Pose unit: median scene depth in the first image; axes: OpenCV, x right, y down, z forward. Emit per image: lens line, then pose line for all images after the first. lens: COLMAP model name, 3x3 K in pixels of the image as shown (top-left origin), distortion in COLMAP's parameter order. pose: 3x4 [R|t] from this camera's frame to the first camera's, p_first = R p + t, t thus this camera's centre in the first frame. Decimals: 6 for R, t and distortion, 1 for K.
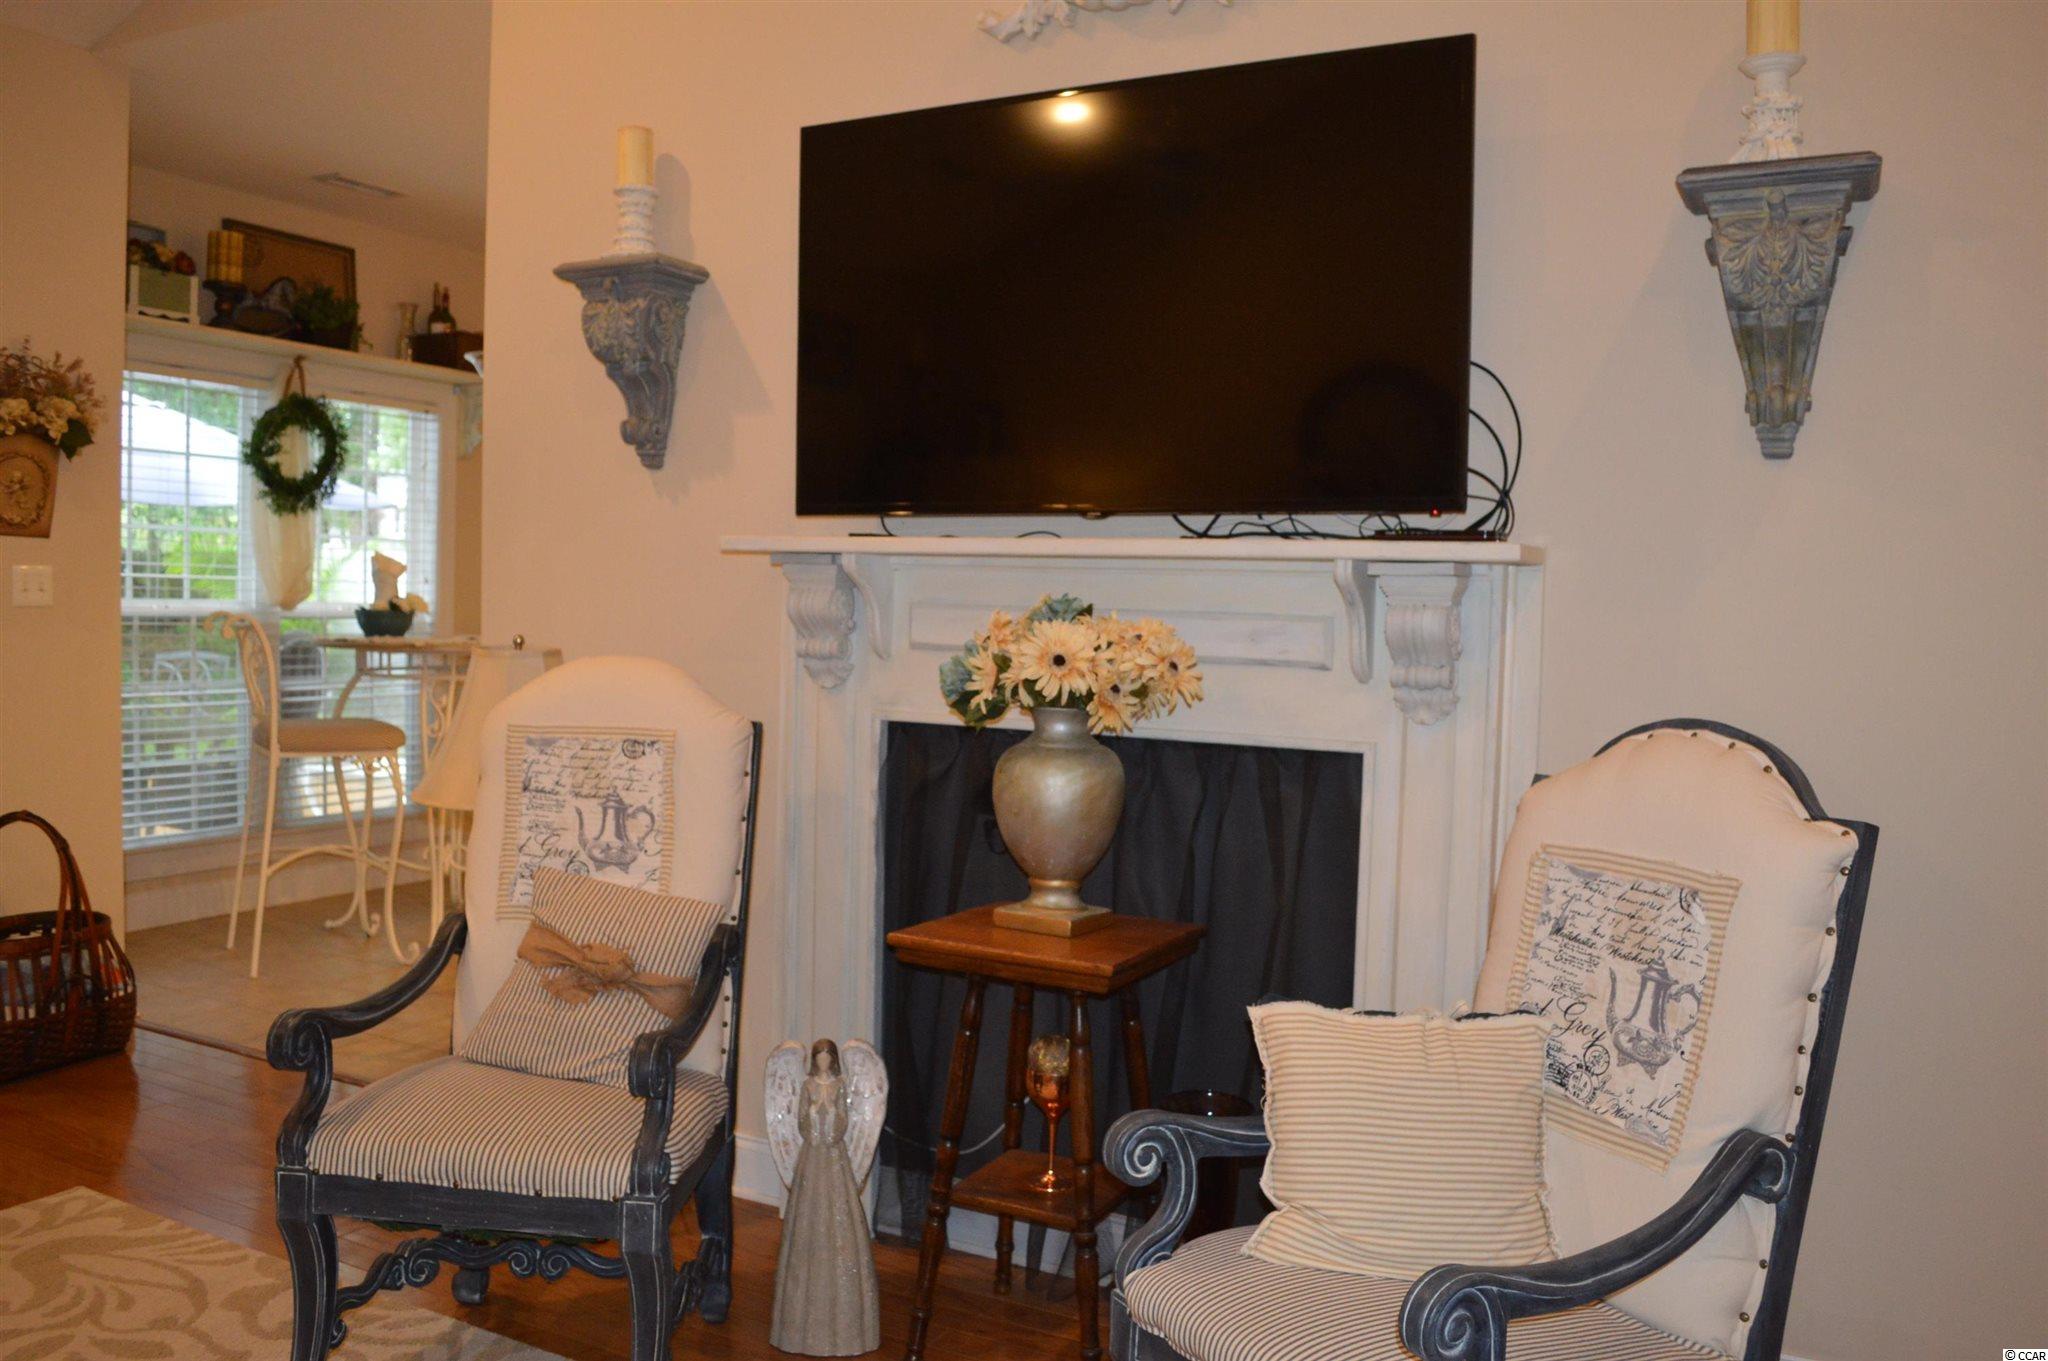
lens RADIAL K [[1617.4, 0, 1025.2], [0, 1617.4, 678.1], [0, 0, 1]] dist [-0.084431, 0.006495]
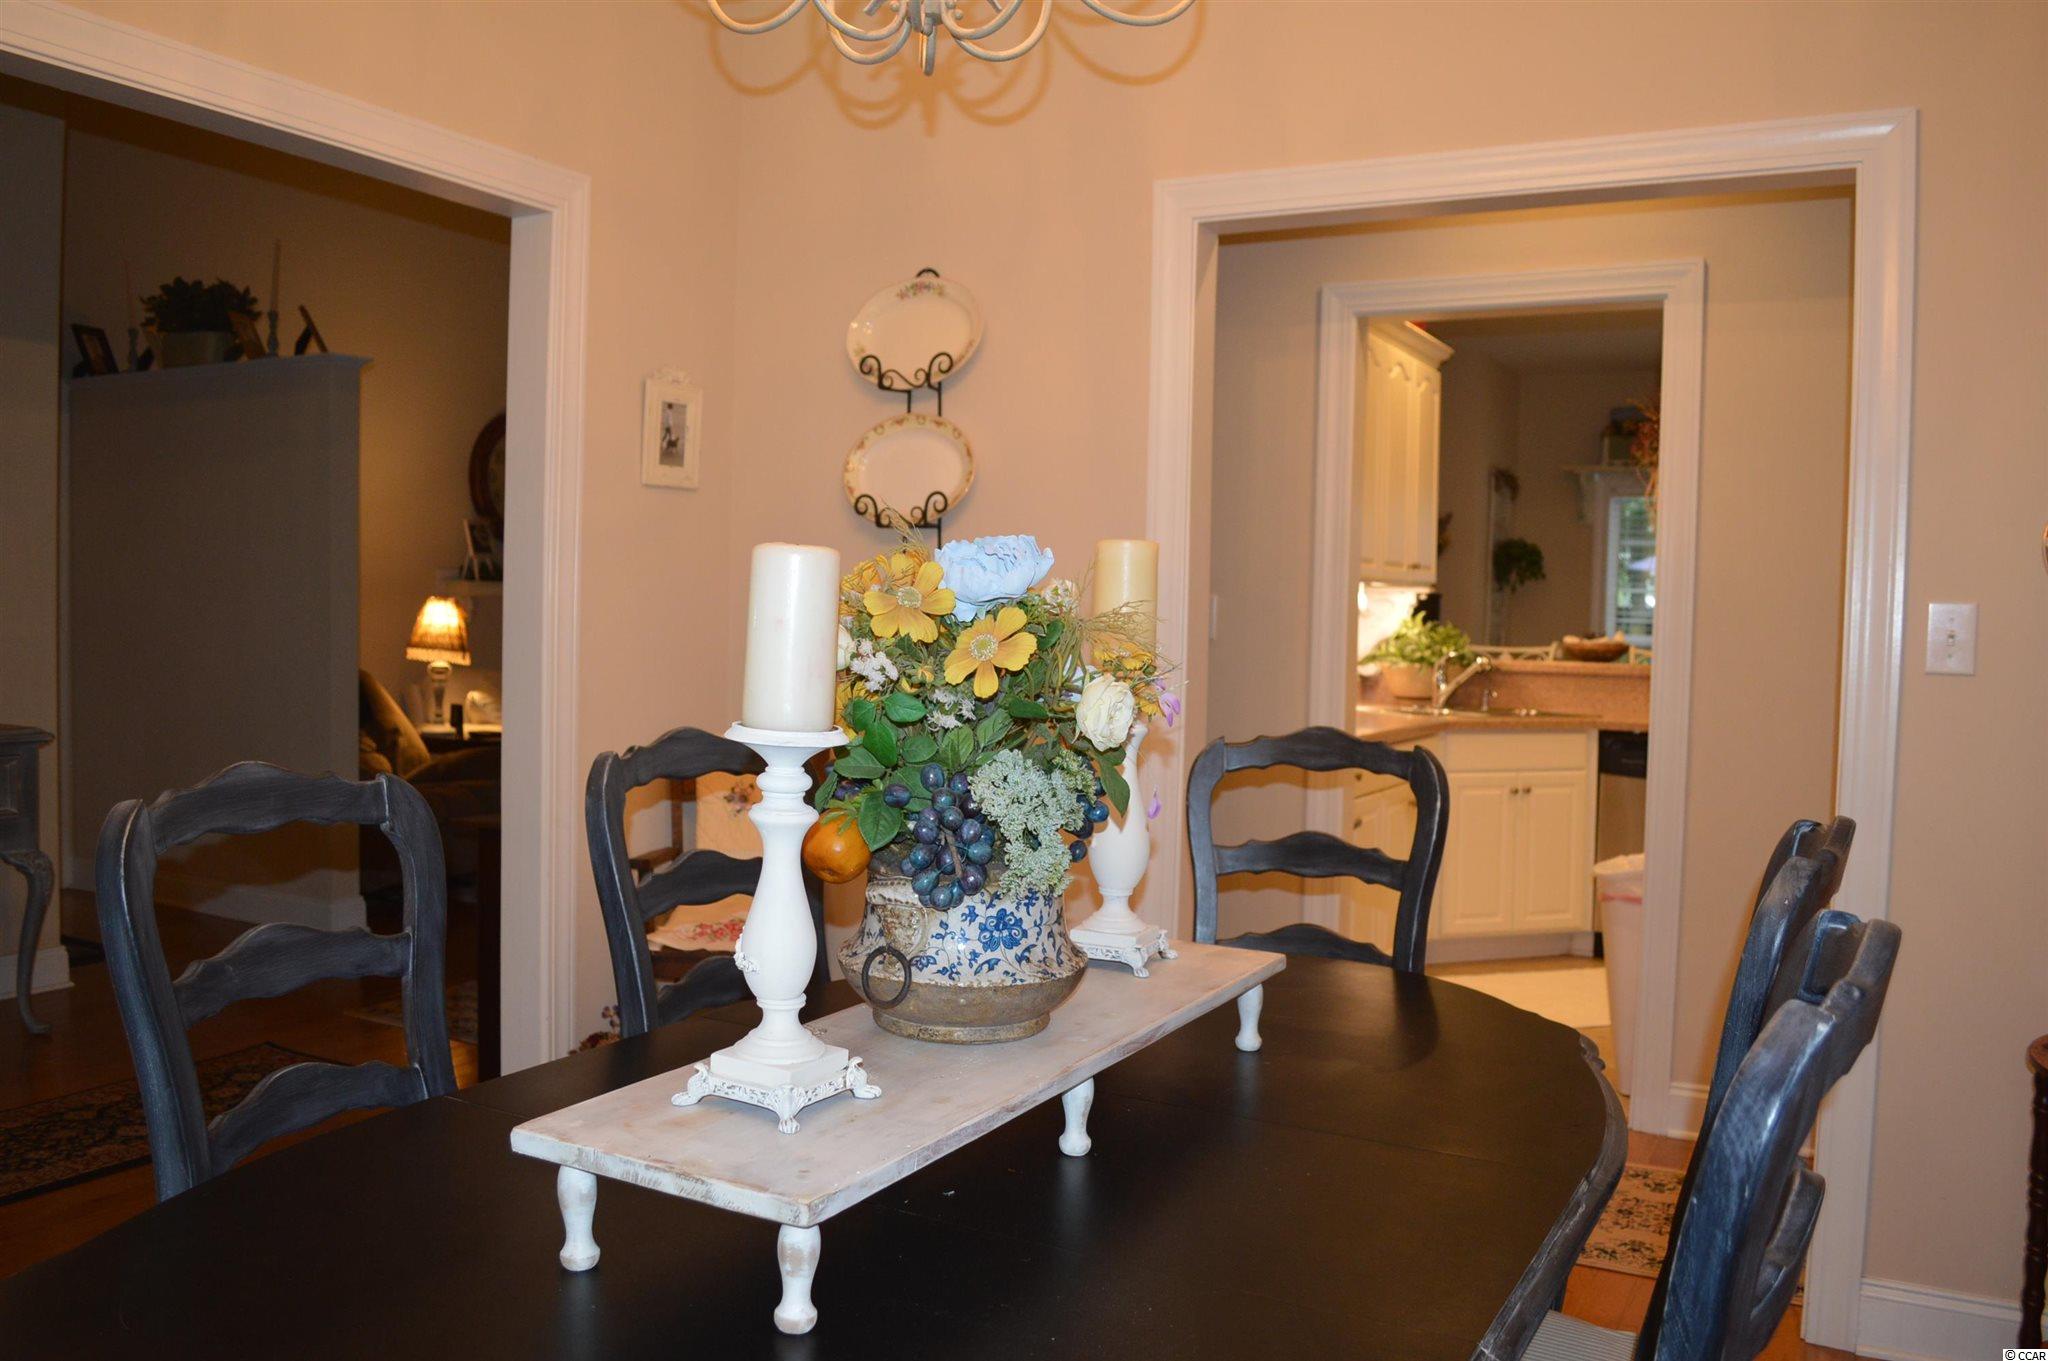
lens RADIAL K [[1617.4, 0, 1025.2], [0, 1617.4, 678.1], [0, 0, 1]] dist [-0.084431, 0.006495]
pose [[0.008294, 0.006978, -0.999941, 1.014306], [-0.073898, 0.997246, 0.006346, 0.027531], [0.997231, 0.073841, 0.008787, 0.333598]]
